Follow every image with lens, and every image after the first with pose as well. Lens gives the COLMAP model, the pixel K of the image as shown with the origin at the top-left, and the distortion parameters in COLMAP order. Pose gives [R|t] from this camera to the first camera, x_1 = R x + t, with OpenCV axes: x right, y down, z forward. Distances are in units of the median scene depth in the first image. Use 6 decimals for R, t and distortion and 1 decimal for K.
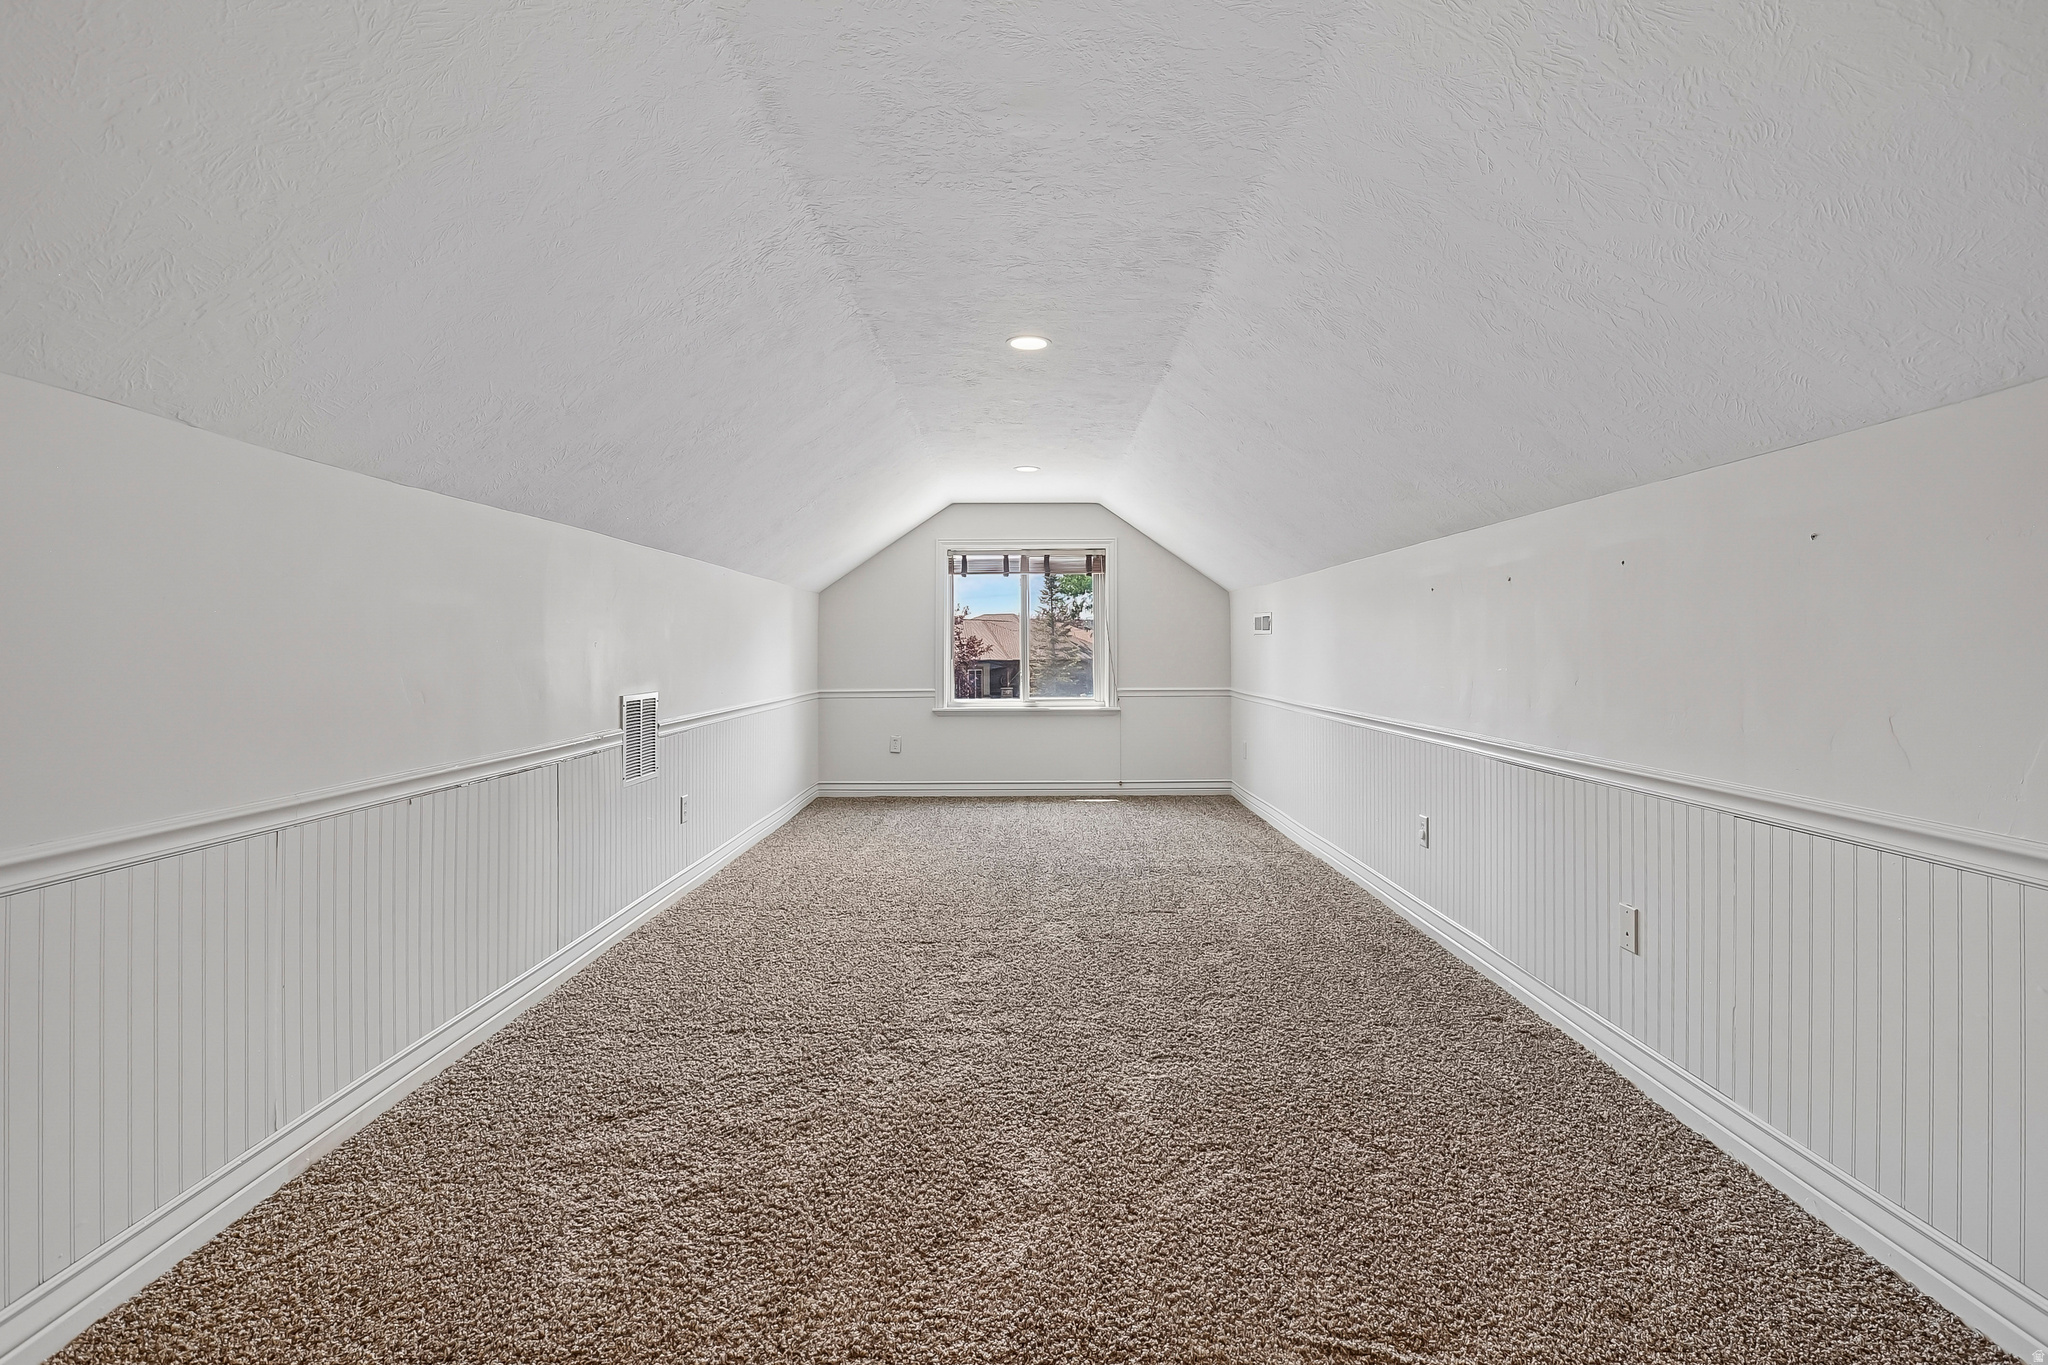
lens RADIAL K [[965.3, 0, 1016.1], [0, 965.3, 648.2], [0, 0, 1]] dist [0.001069, 0.000224]
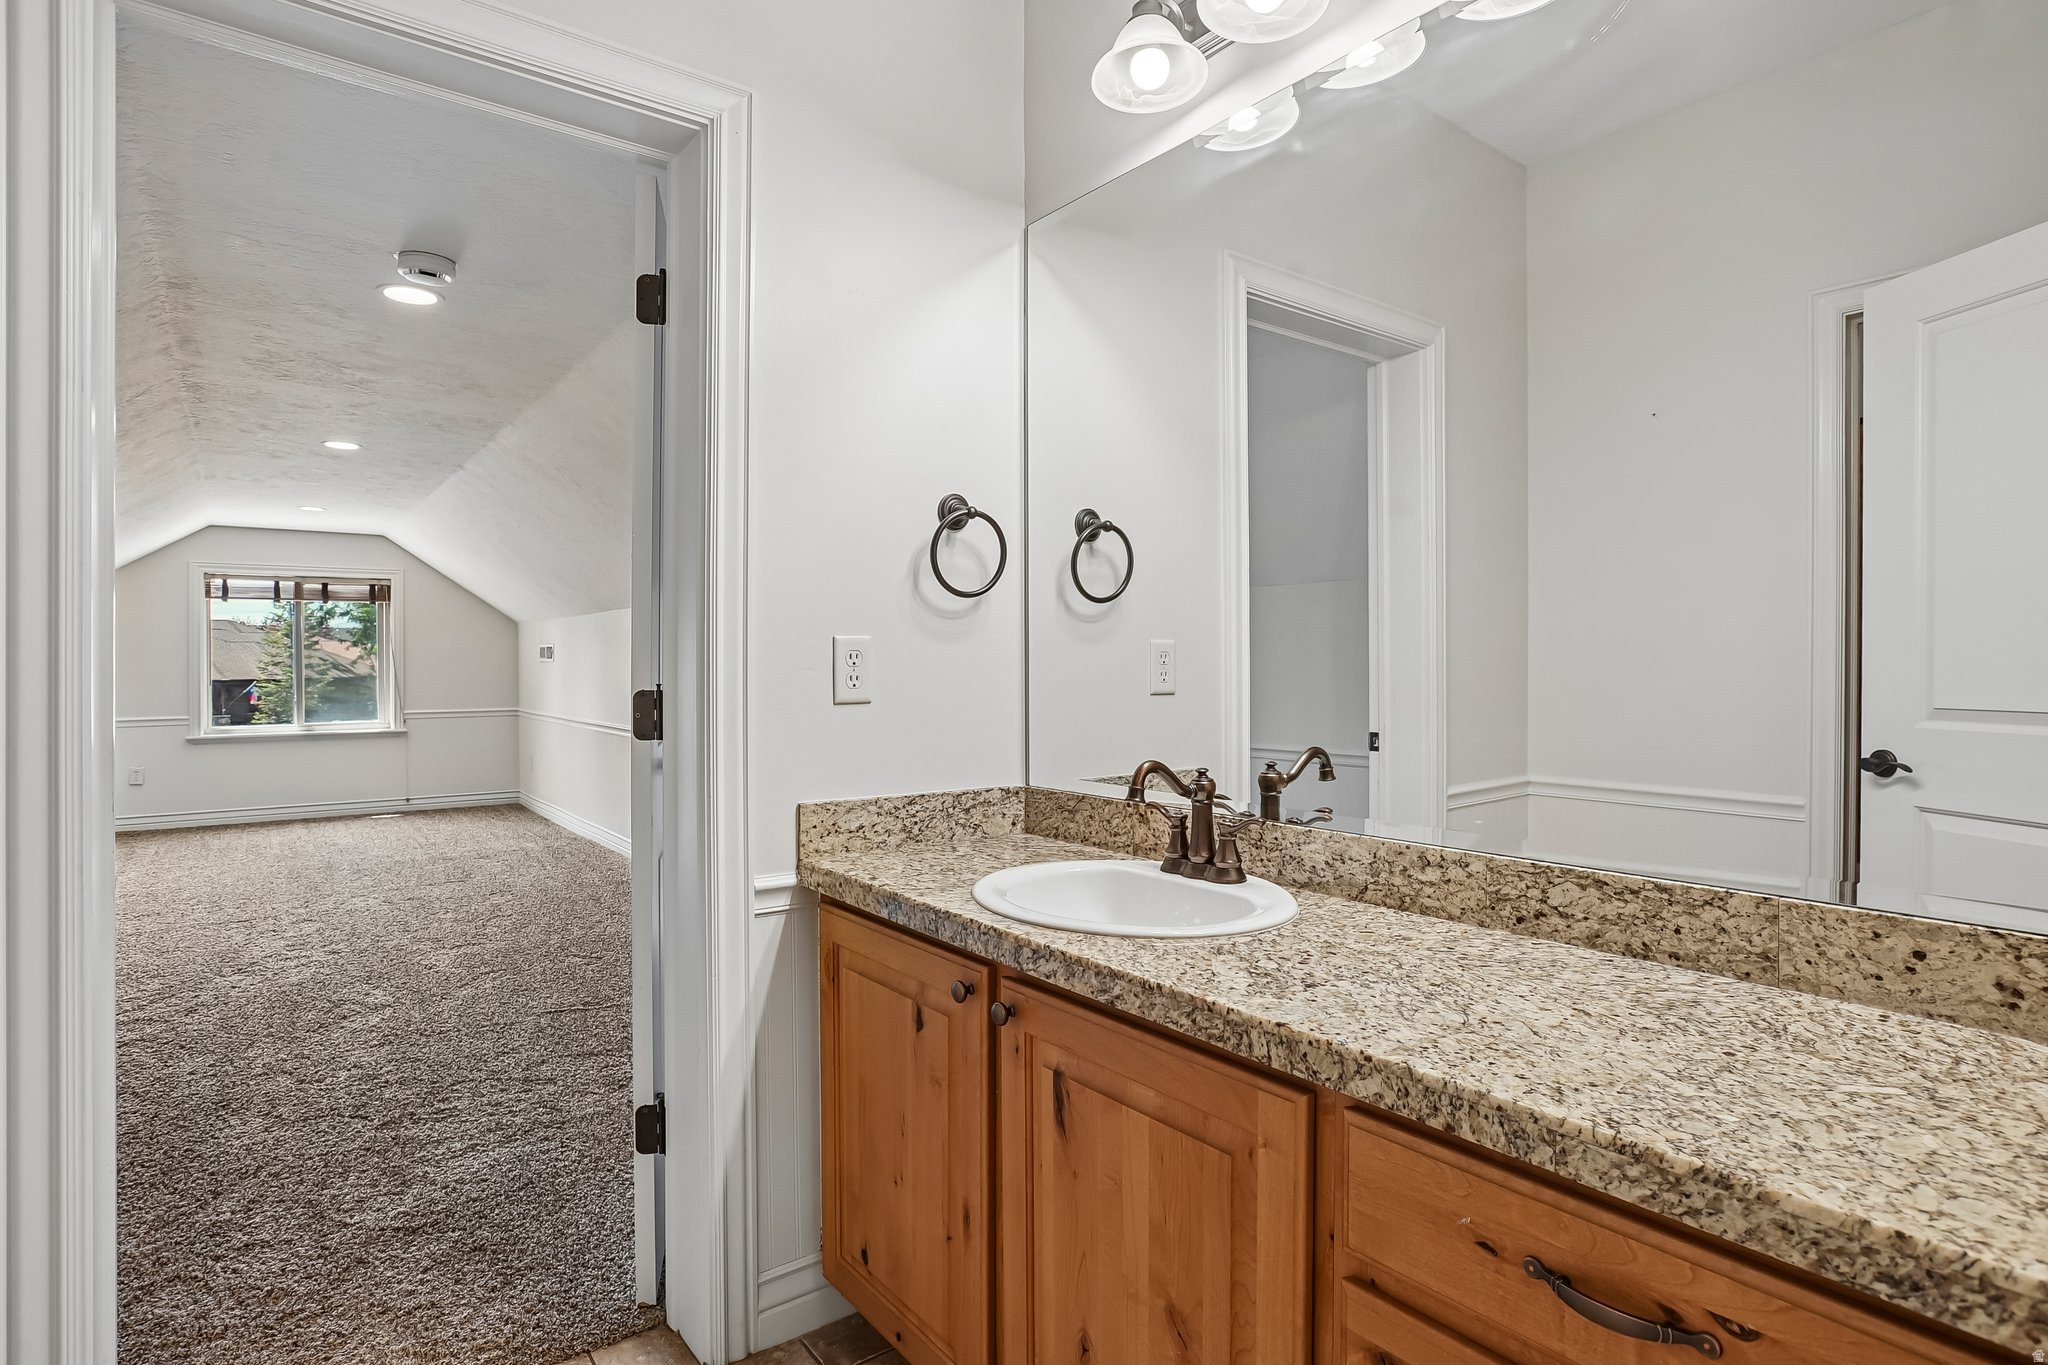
lens RADIAL K [[1031.8, 0, 1020.3], [0, 1031.8, 662.8], [0, 0, 1]] dist [-0.015489, 0.004110]
pose [[0.788102, -0.000180, 0.615545, -0.058202], [-0.000381, 1.000000, 0.000780, -0.013375], [-0.615545, -0.000849, 0.788101, -0.323878]]
